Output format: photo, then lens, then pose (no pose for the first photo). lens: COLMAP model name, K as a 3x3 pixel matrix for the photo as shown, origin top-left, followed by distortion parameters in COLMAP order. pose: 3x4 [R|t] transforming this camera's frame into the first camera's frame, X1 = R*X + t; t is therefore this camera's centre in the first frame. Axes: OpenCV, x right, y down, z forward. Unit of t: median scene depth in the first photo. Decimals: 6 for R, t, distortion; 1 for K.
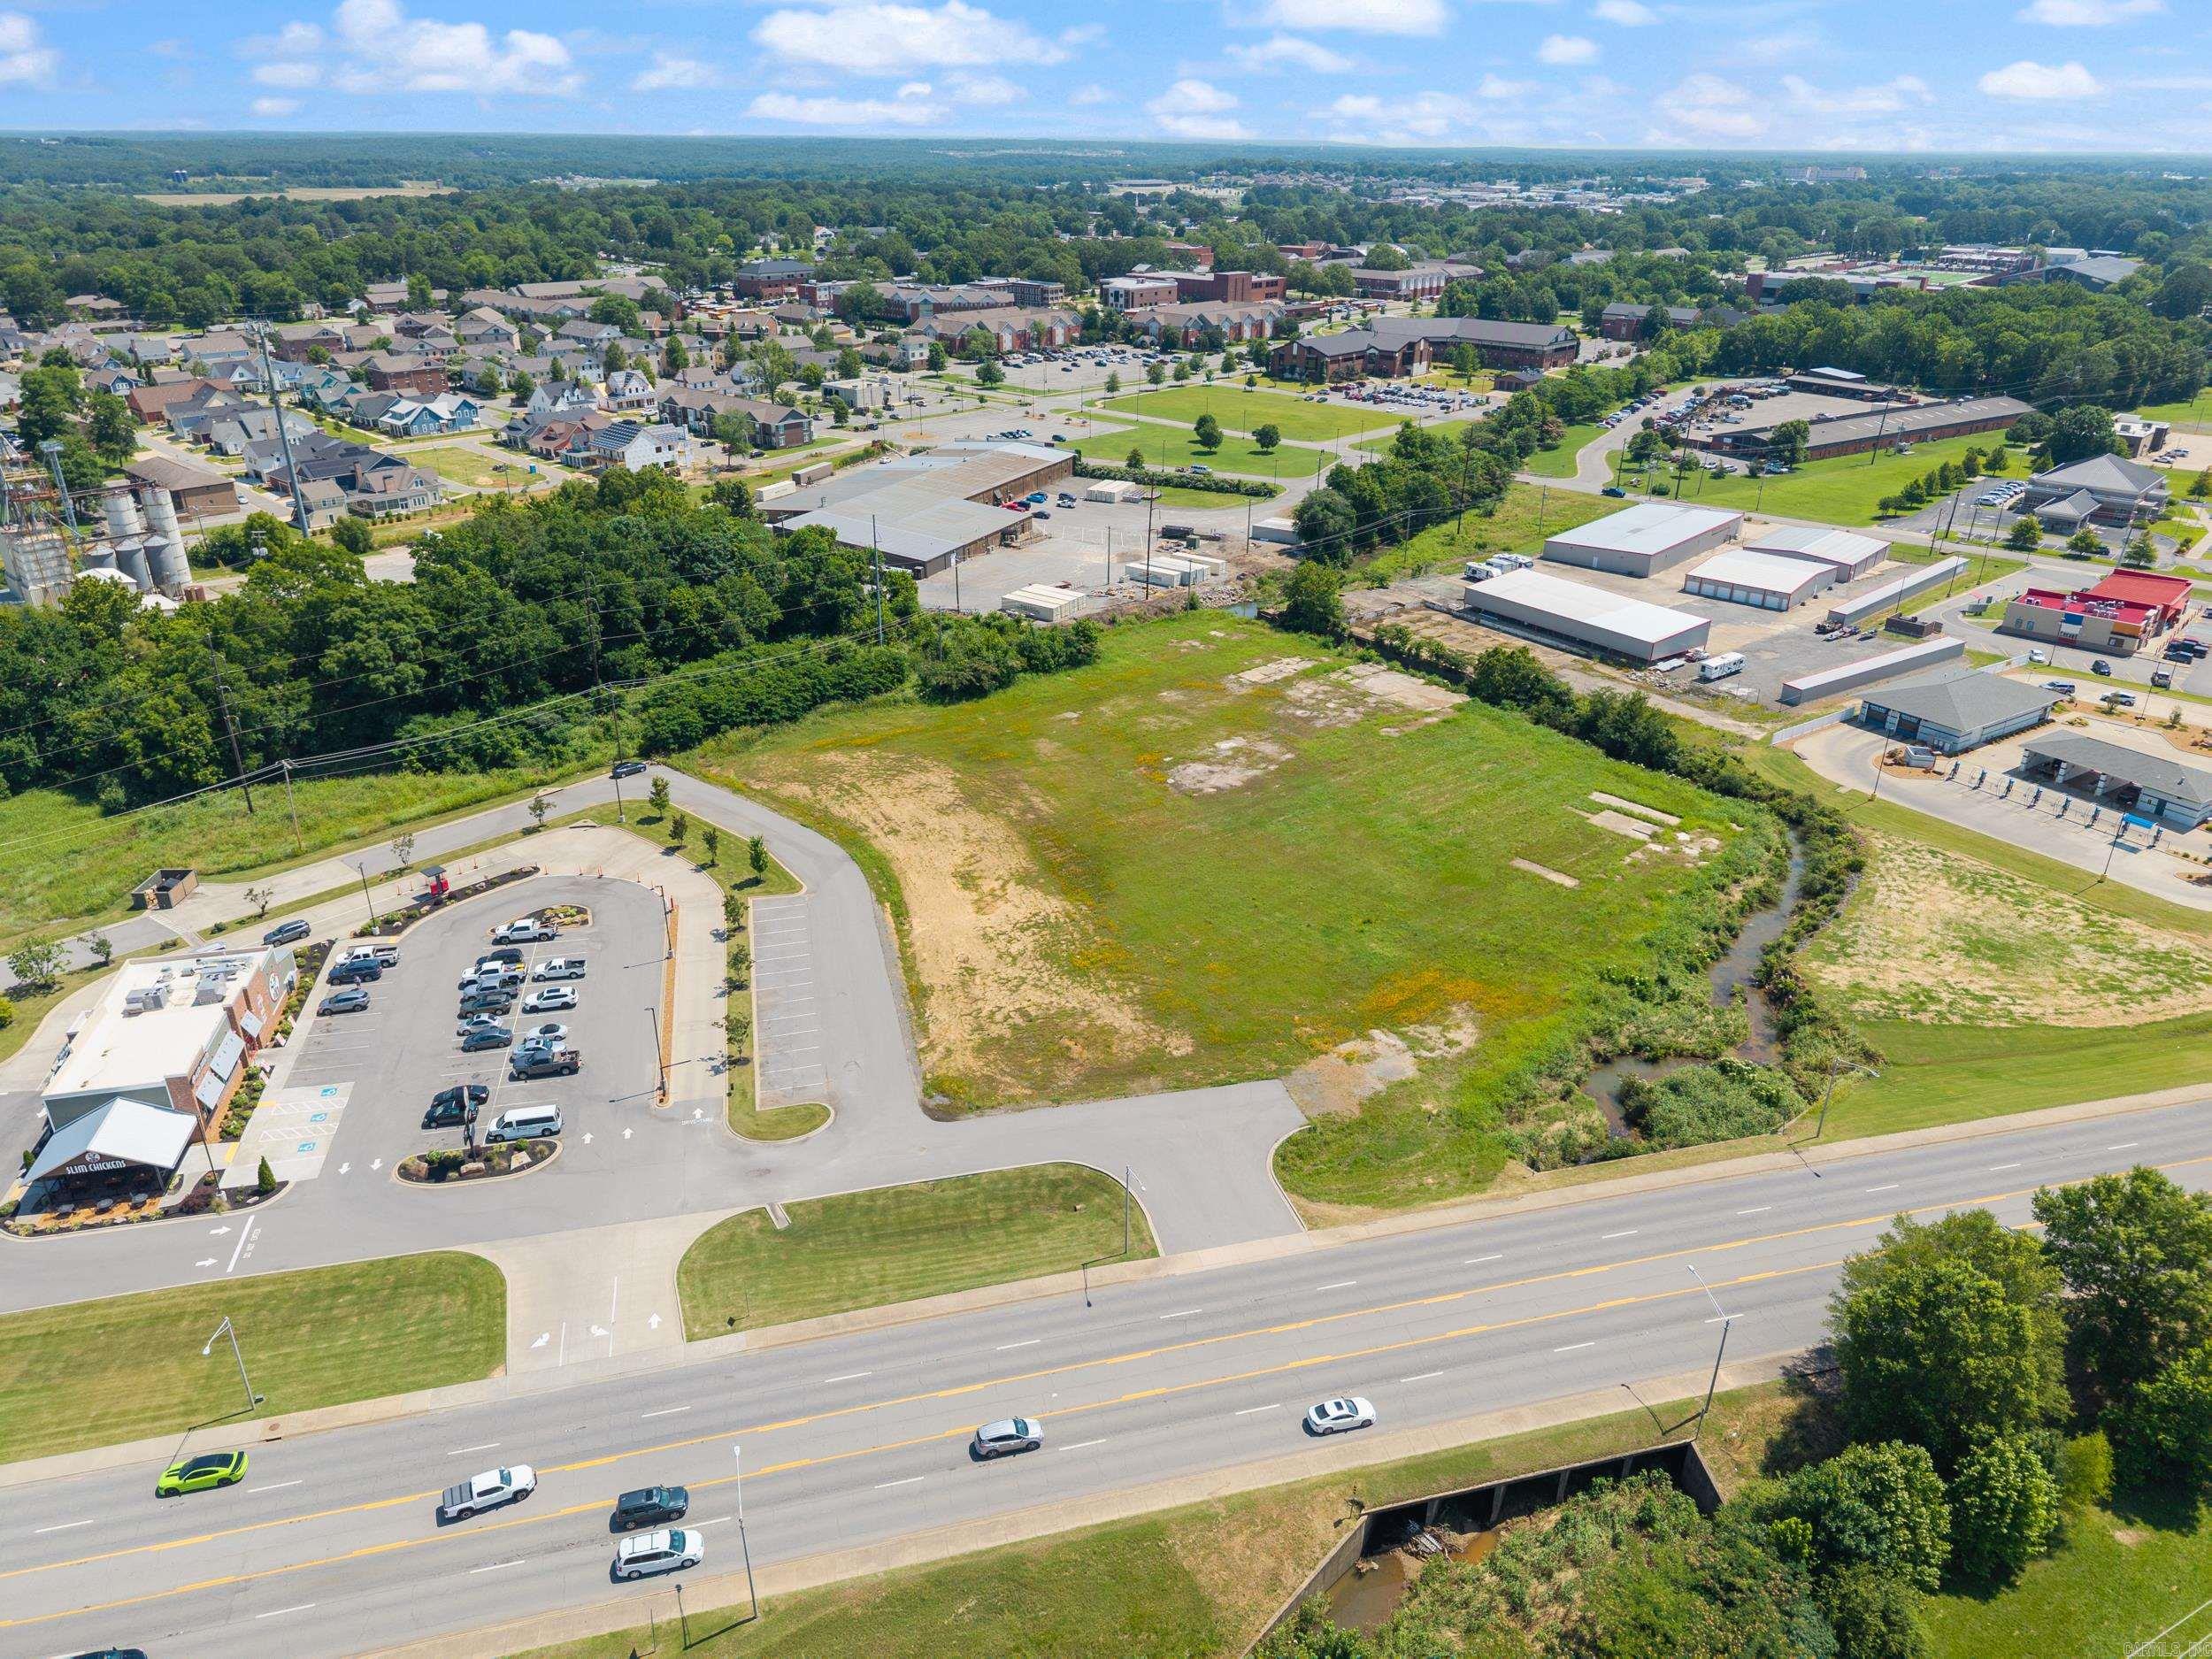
lens RADIAL K [[1478.5, 0, 1104.1], [0, 1478.5, 837.9], [0, 0, 1]] dist [0.023495, -0.023302]
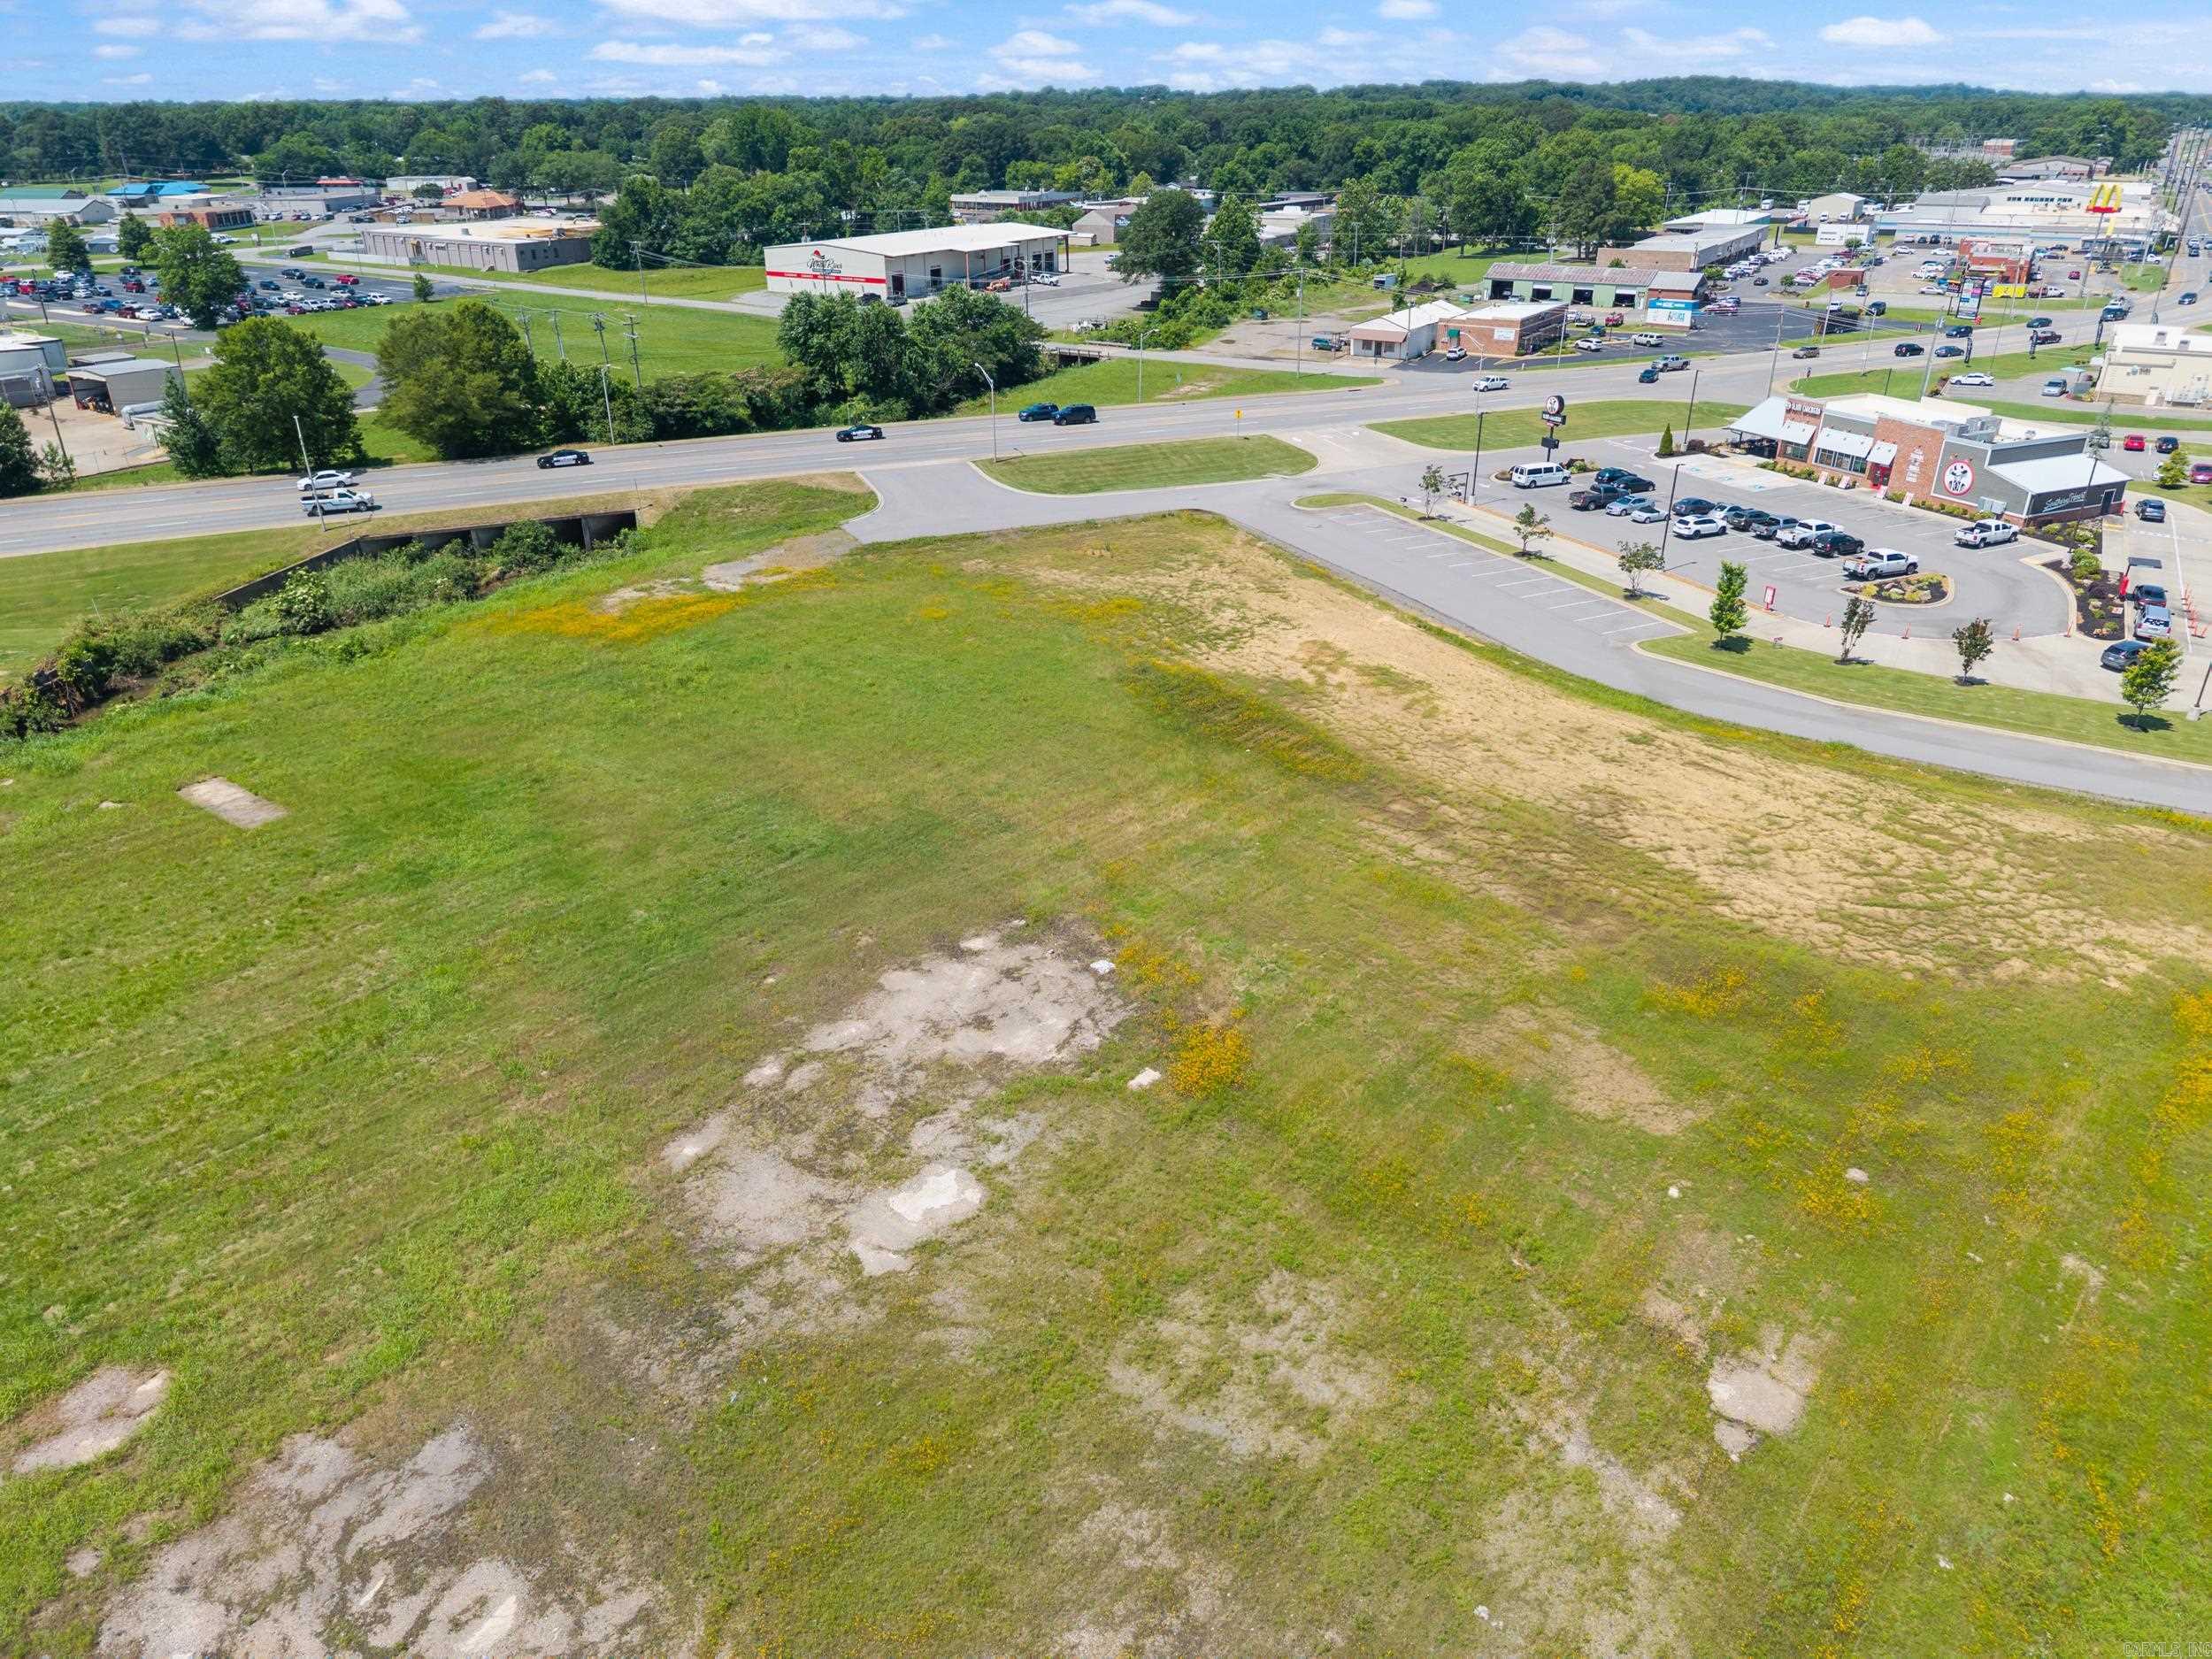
lens RADIAL K [[1478.5, 0, 1099.5], [0, 1478.5, 815.1], [0, 0, 1]] dist [0.023495, -0.023302]
pose [[-0.981950, 0.078821, -0.171934, 0.097151], [-0.083067, 0.636950, 0.766417, -0.301184], [0.169923, 0.766865, -0.618905, 1.149591]]
